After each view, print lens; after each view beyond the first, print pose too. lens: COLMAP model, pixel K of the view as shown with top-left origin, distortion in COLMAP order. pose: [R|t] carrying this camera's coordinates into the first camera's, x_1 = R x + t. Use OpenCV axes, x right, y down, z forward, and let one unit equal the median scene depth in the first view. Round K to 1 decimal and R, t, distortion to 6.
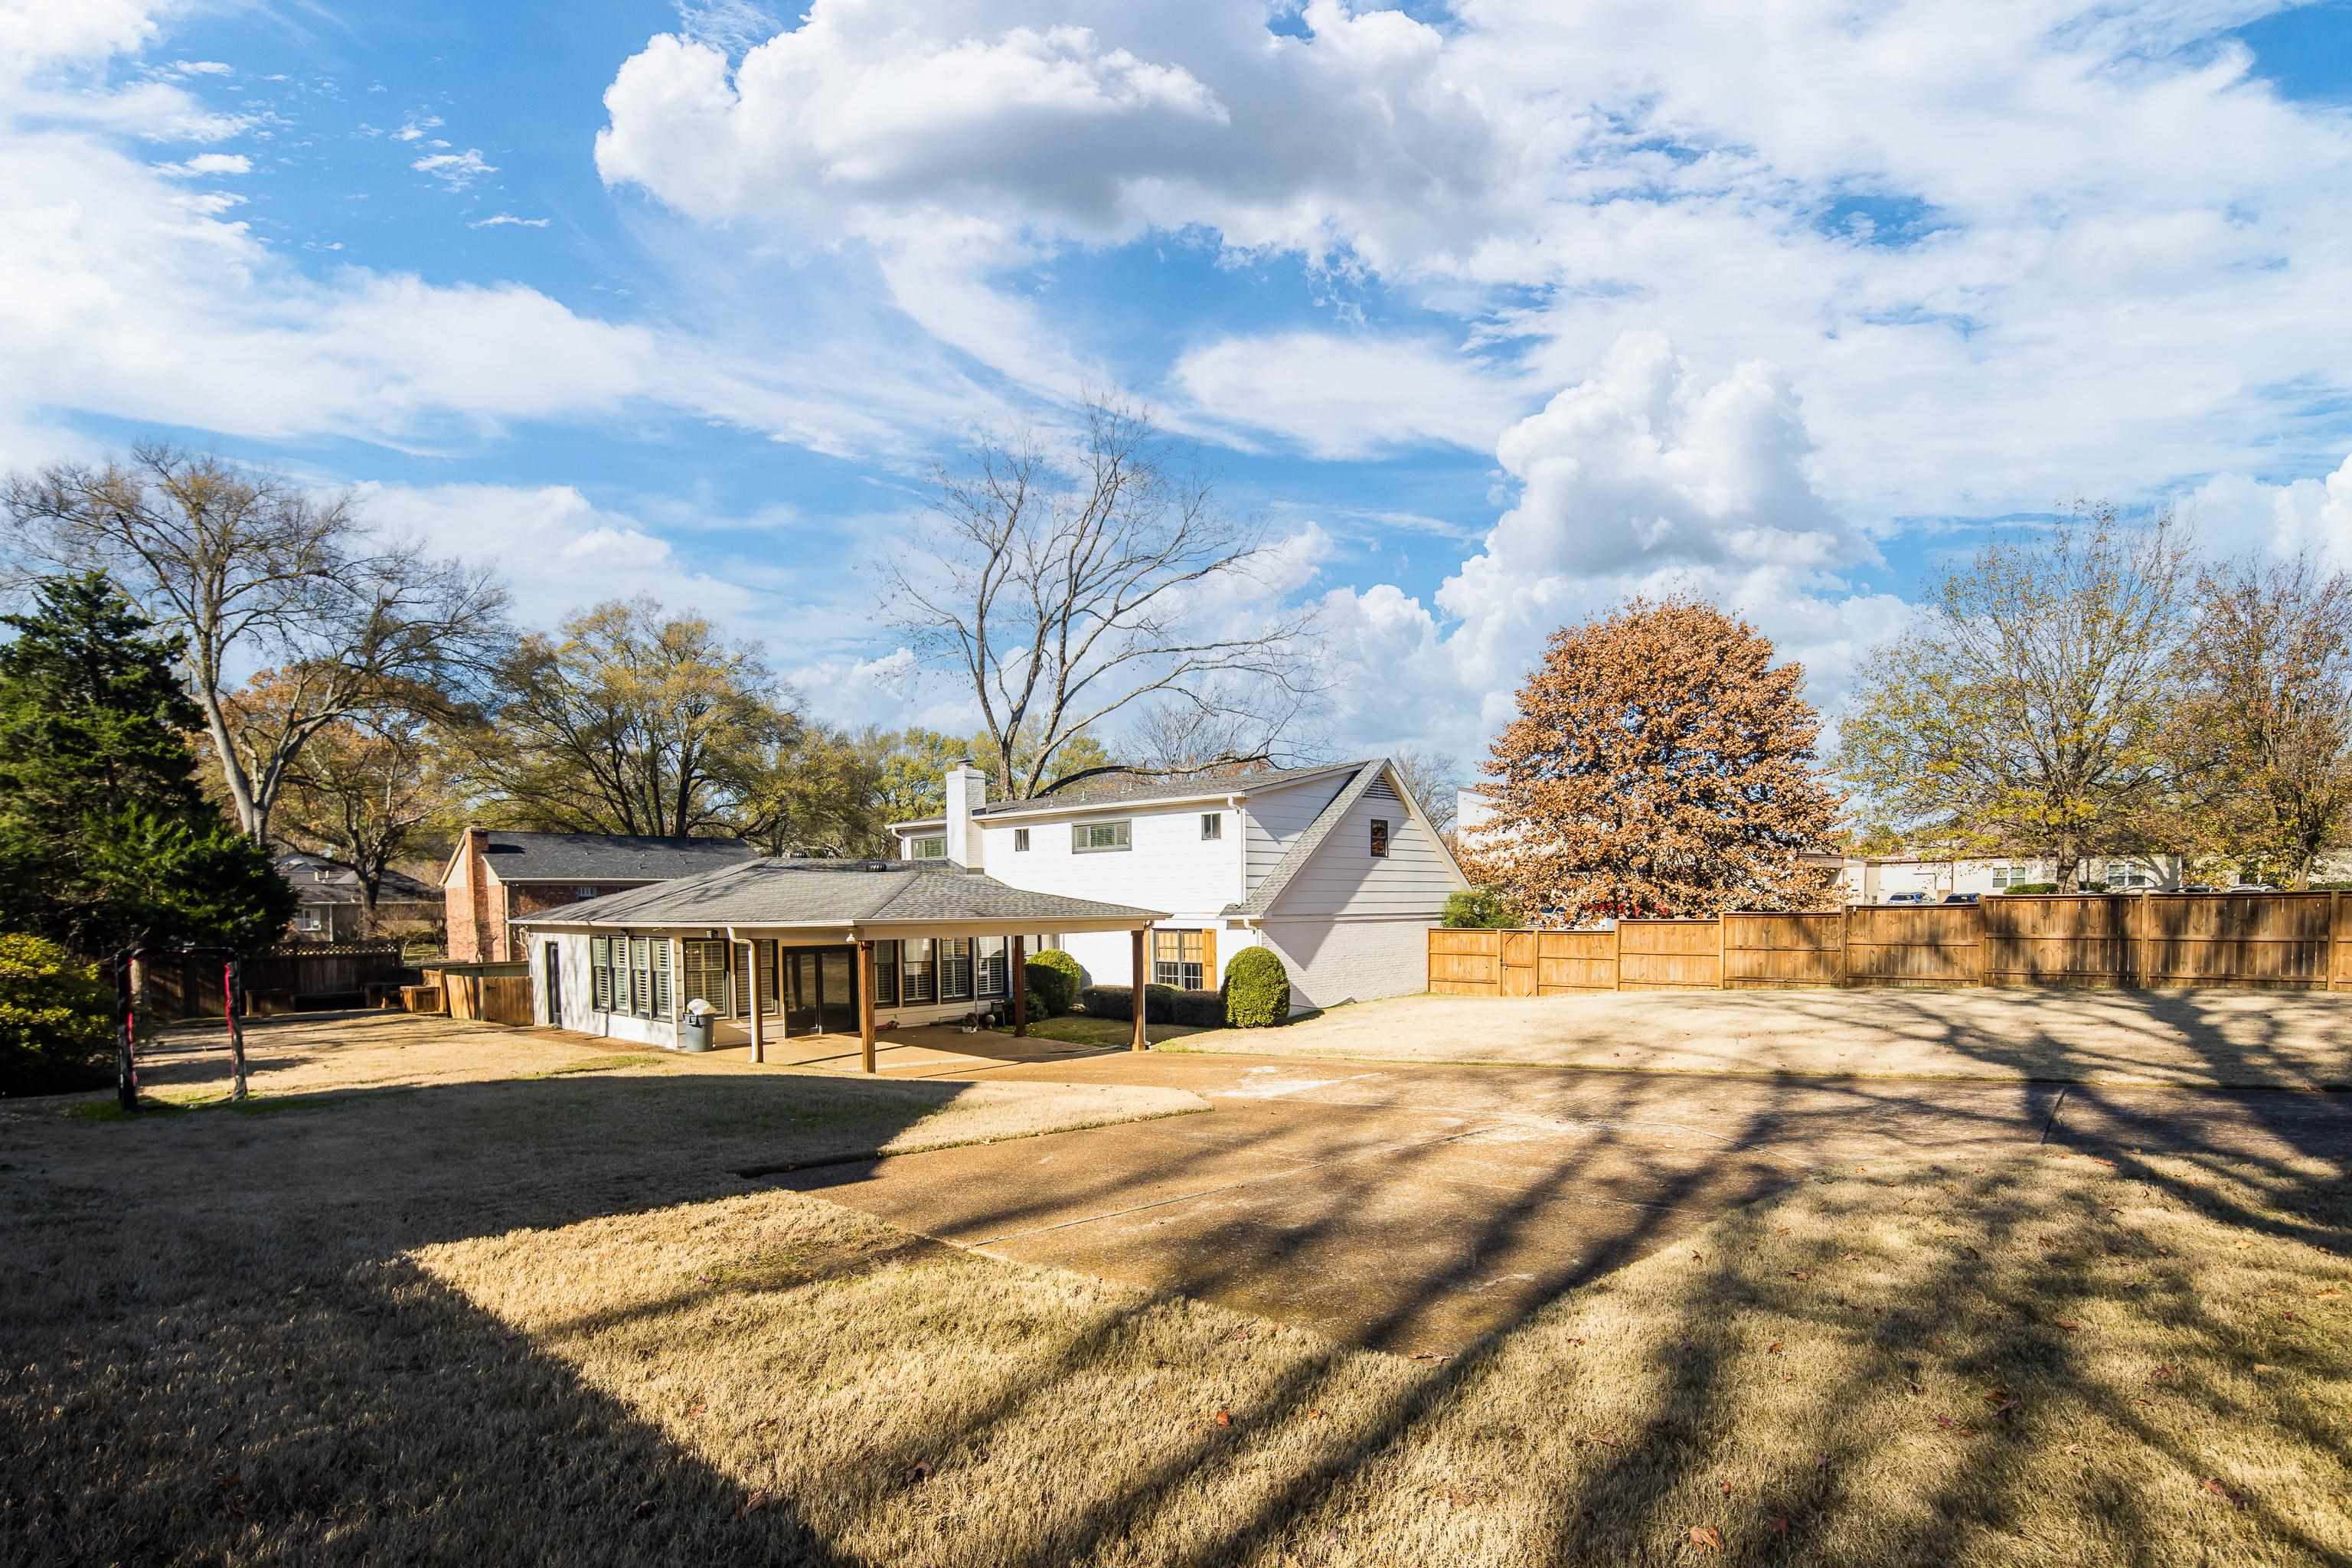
lens RADIAL K [[1137.9, 0, 1163.6], [0, 1137.9, 962.4], [0, 0, 1]] dist [0.008835, -0.004724]
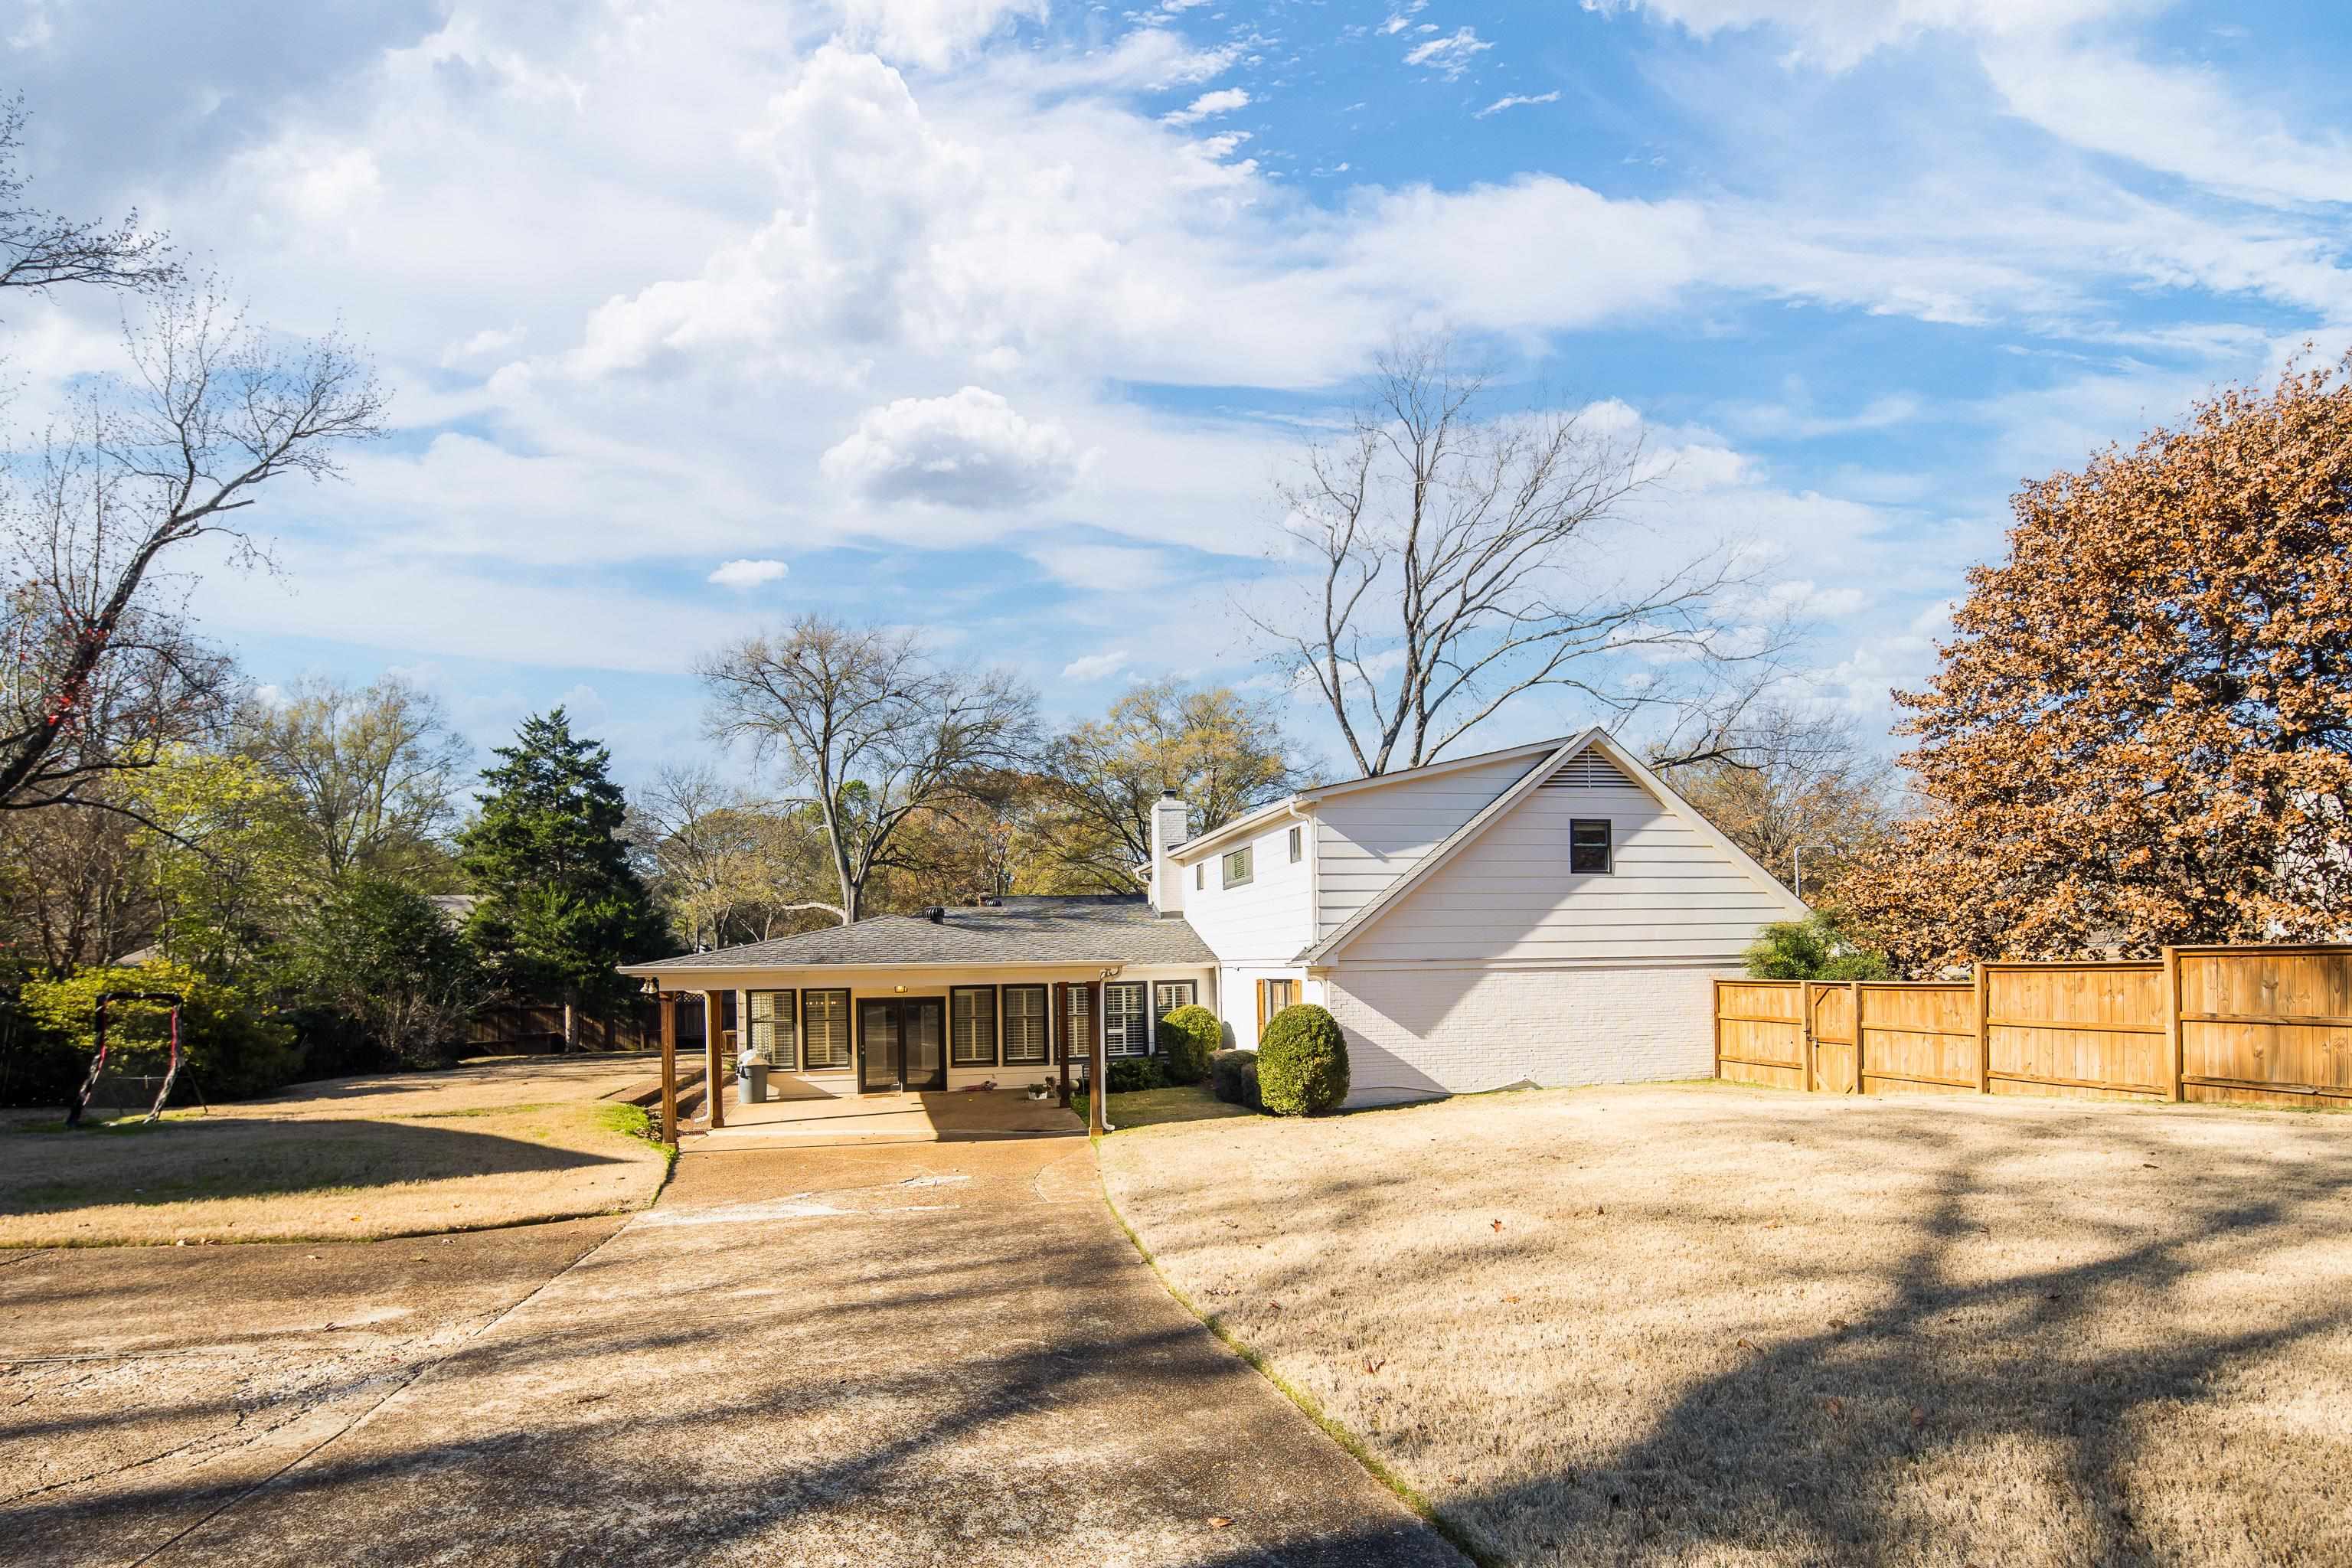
lens RADIAL K [[1137.9, 0, 1163.6], [0, 1137.9, 962.4], [0, 0, 1]] dist [0.008835, -0.004724]
pose [[0.828969, -0.008411, -0.559231, 0.348141], [-0.018824, 0.998901, -0.042926, -0.006187], [0.558978, 0.046111, 0.827899, 0.291884]]
